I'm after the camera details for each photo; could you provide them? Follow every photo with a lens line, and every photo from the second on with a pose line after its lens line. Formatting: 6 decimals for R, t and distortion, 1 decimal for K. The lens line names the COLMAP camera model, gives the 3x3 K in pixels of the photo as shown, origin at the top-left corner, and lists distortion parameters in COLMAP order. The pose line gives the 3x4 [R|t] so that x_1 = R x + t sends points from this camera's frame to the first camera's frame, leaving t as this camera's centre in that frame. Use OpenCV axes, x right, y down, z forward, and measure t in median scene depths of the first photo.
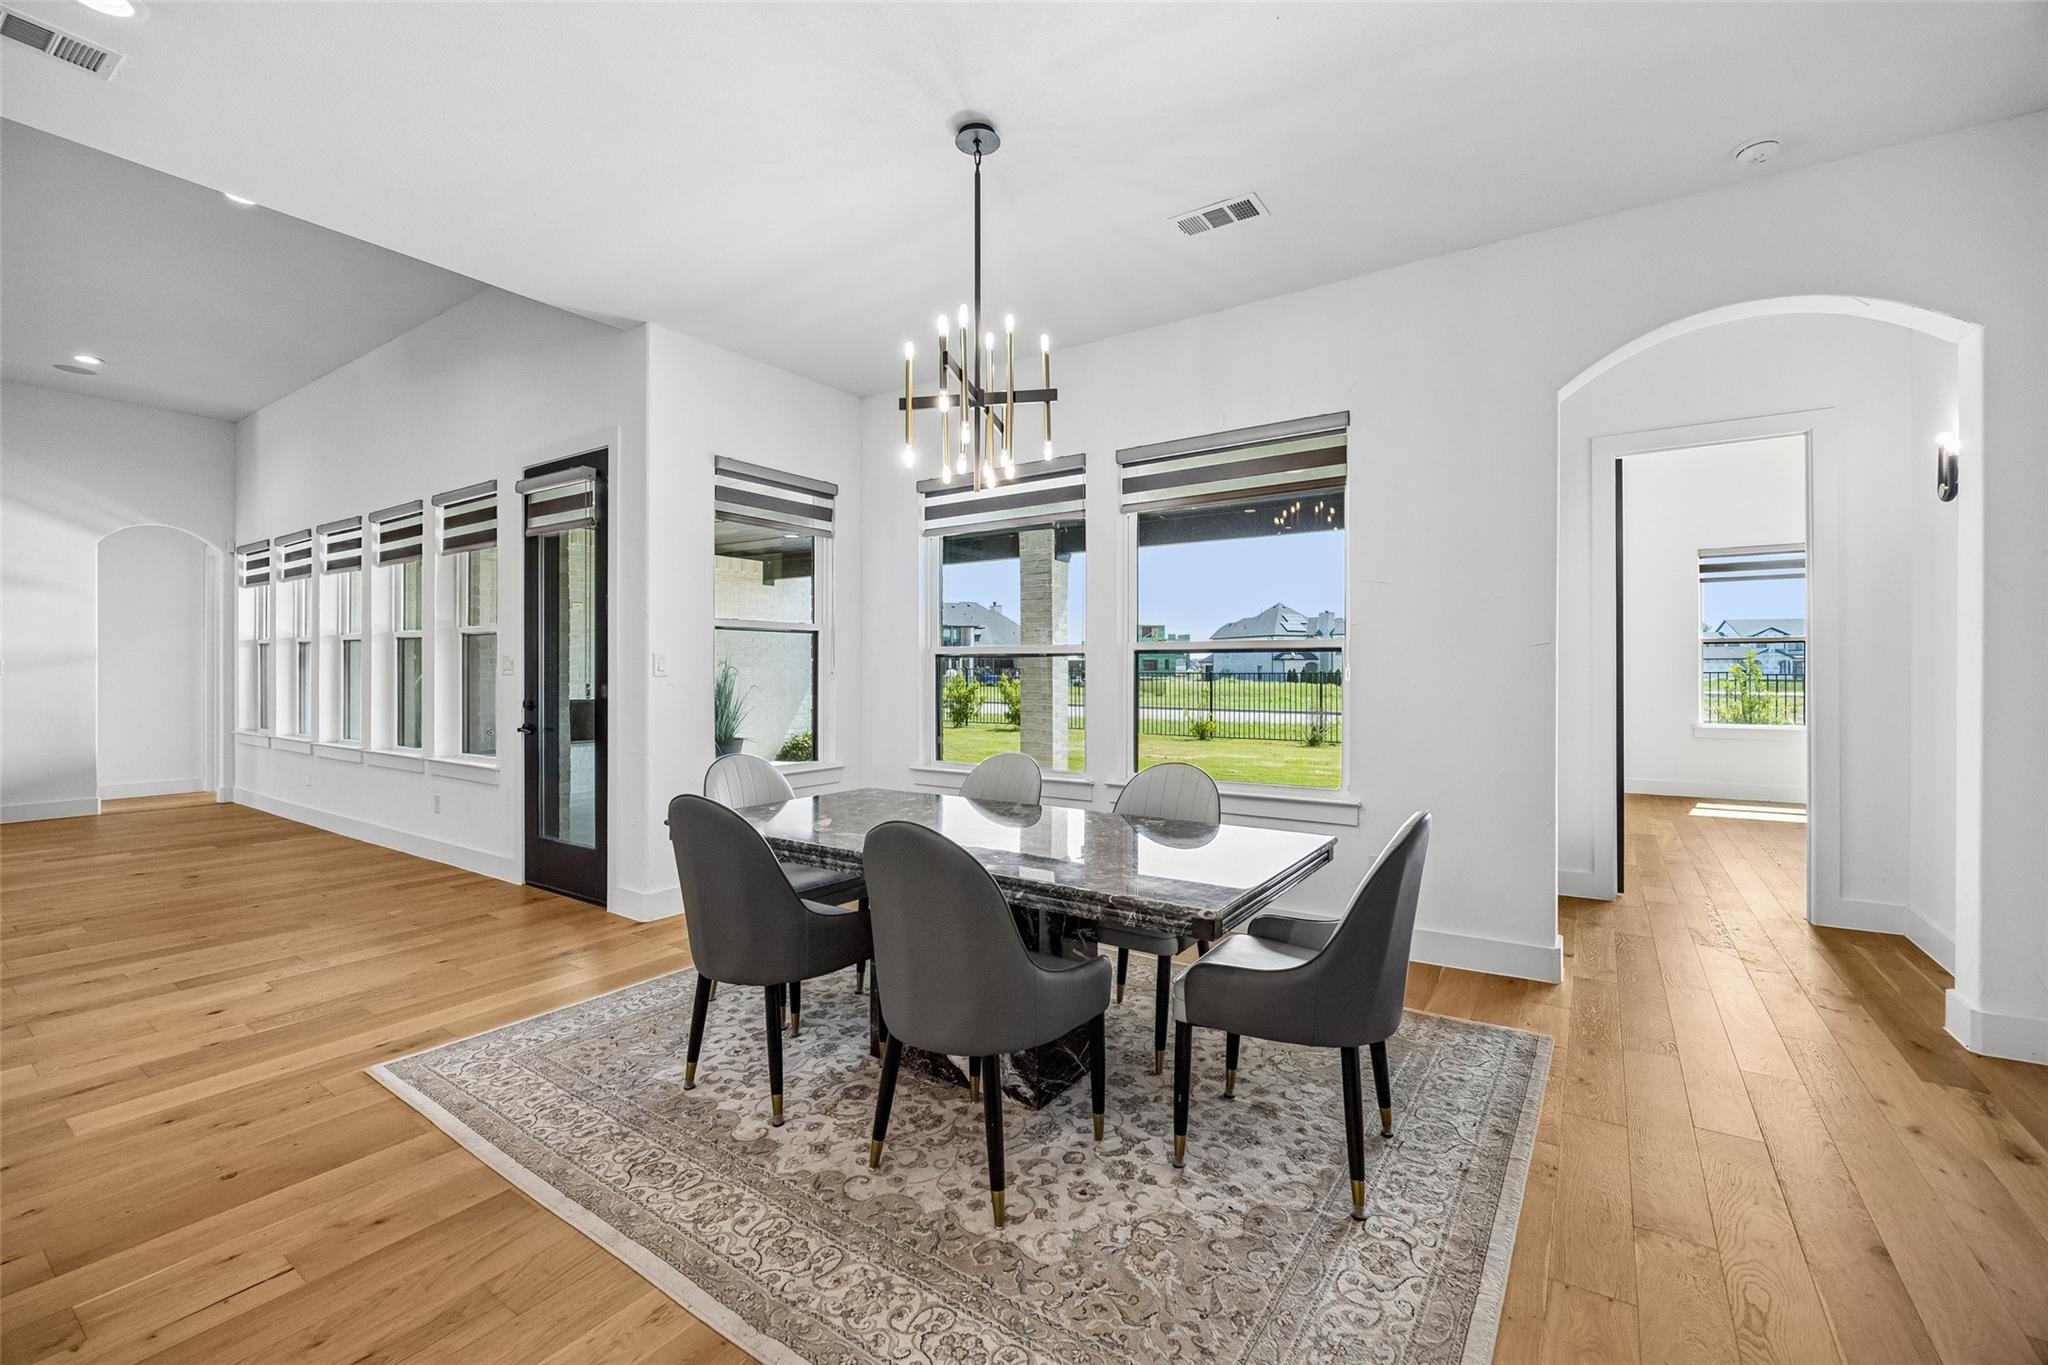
lens RADIAL K [[852.9, 0, 1024.0], [0, 852.9, 682.5], [0, 0, 1]] dist [0.026709, 0.000112]
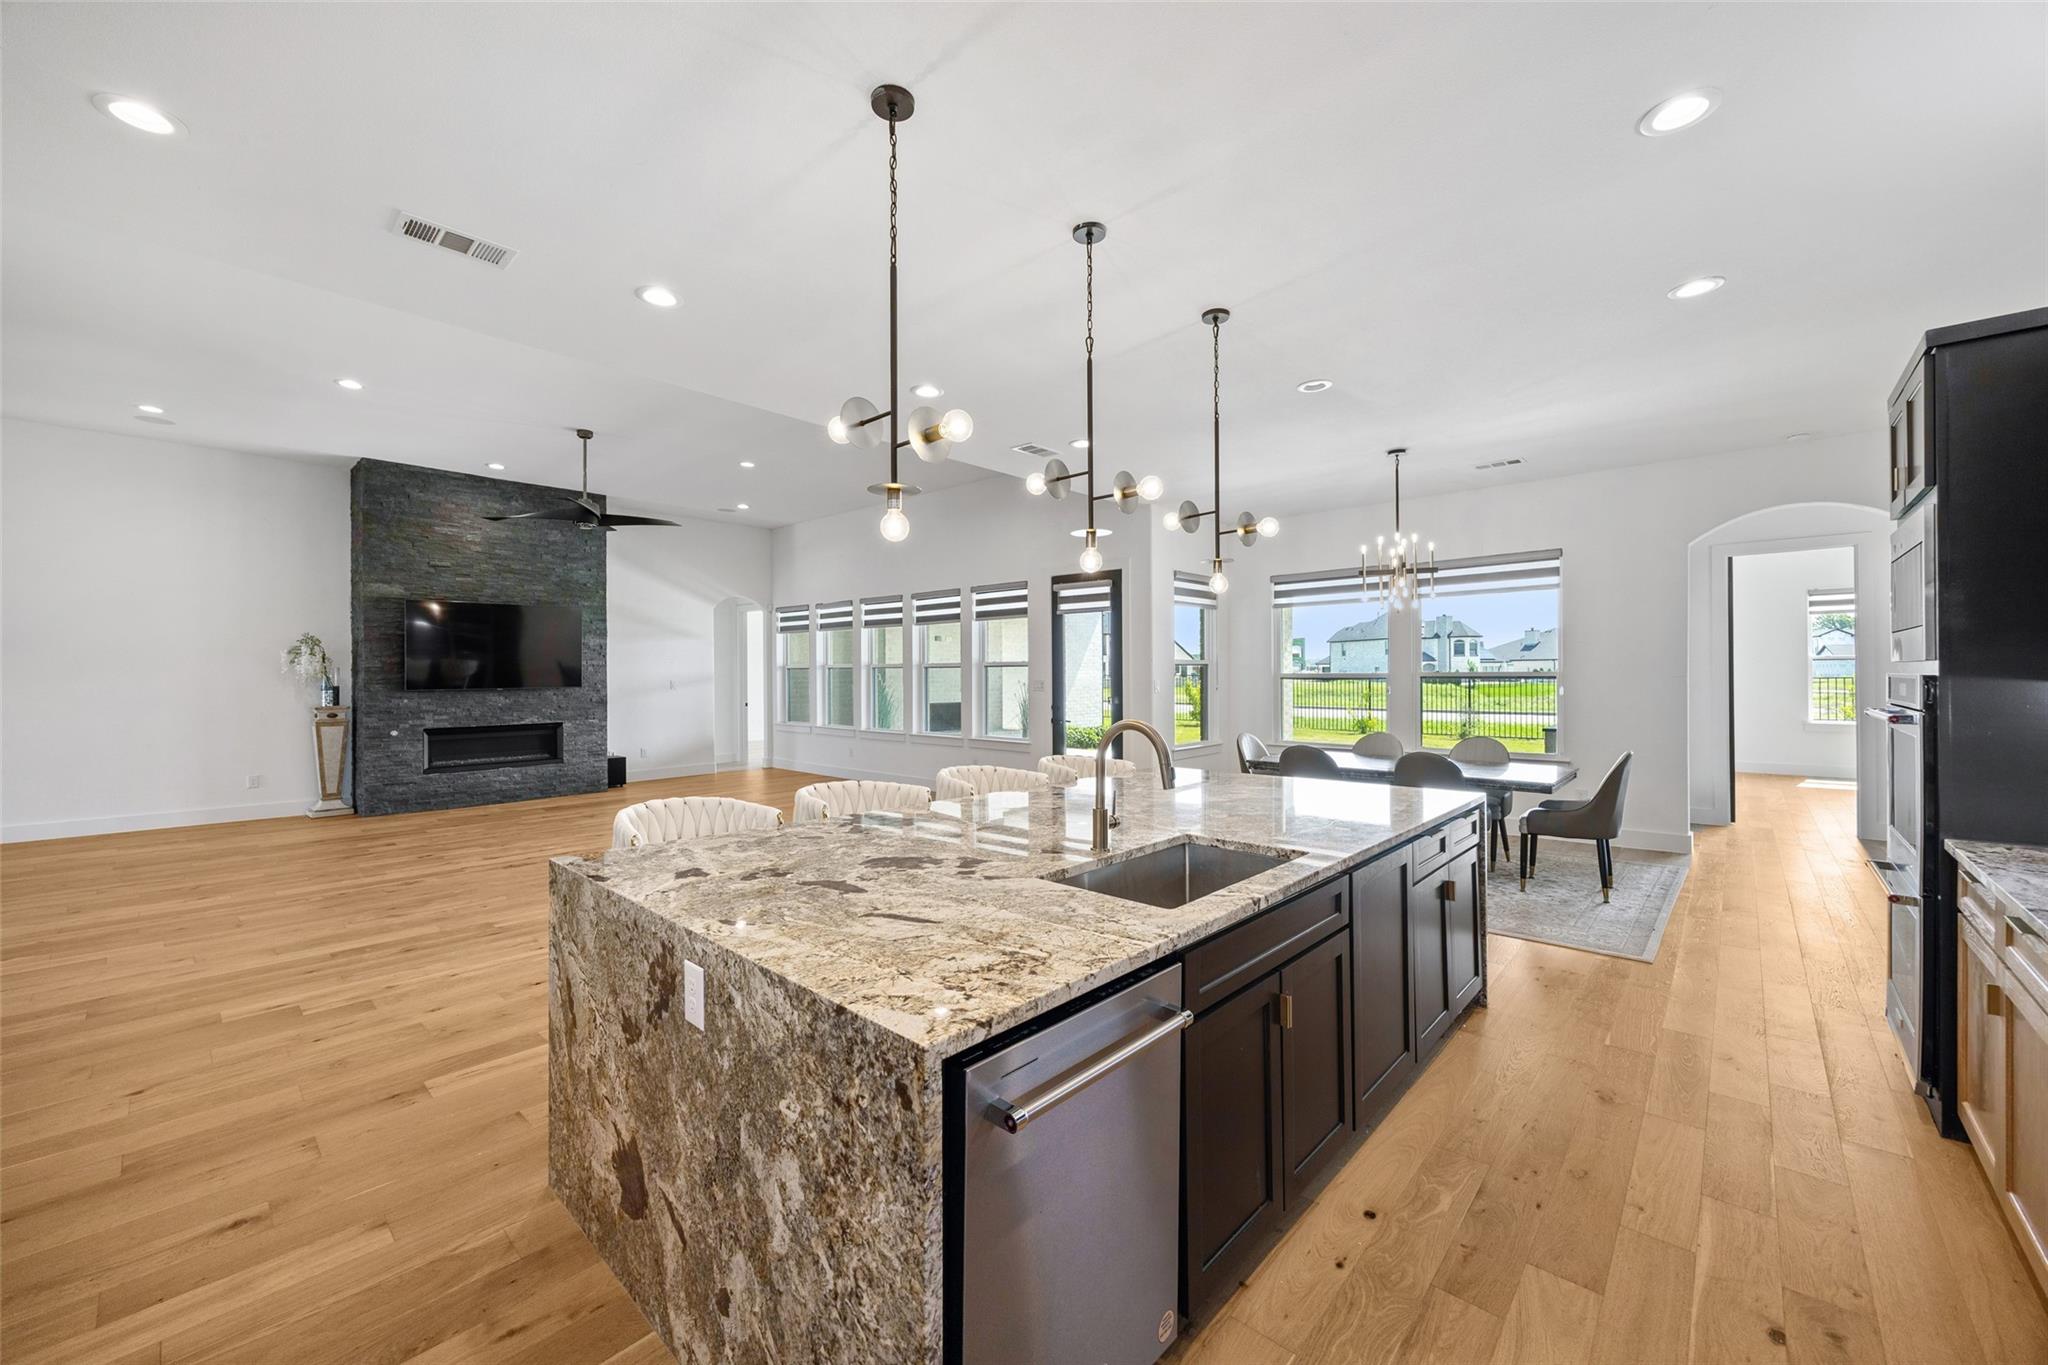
lens RADIAL K [[796.7, 0, 1024.0], [0, 796.7, 682.5], [0, 0, 1]] dist [-0.000117, -0.000041]
pose [[0.989471, -0.004697, -0.144656, -0.373729], [0.004673, 0.999989, -0.000502, -0.025345], [0.144657, -0.000179, 0.989482, -0.612991]]
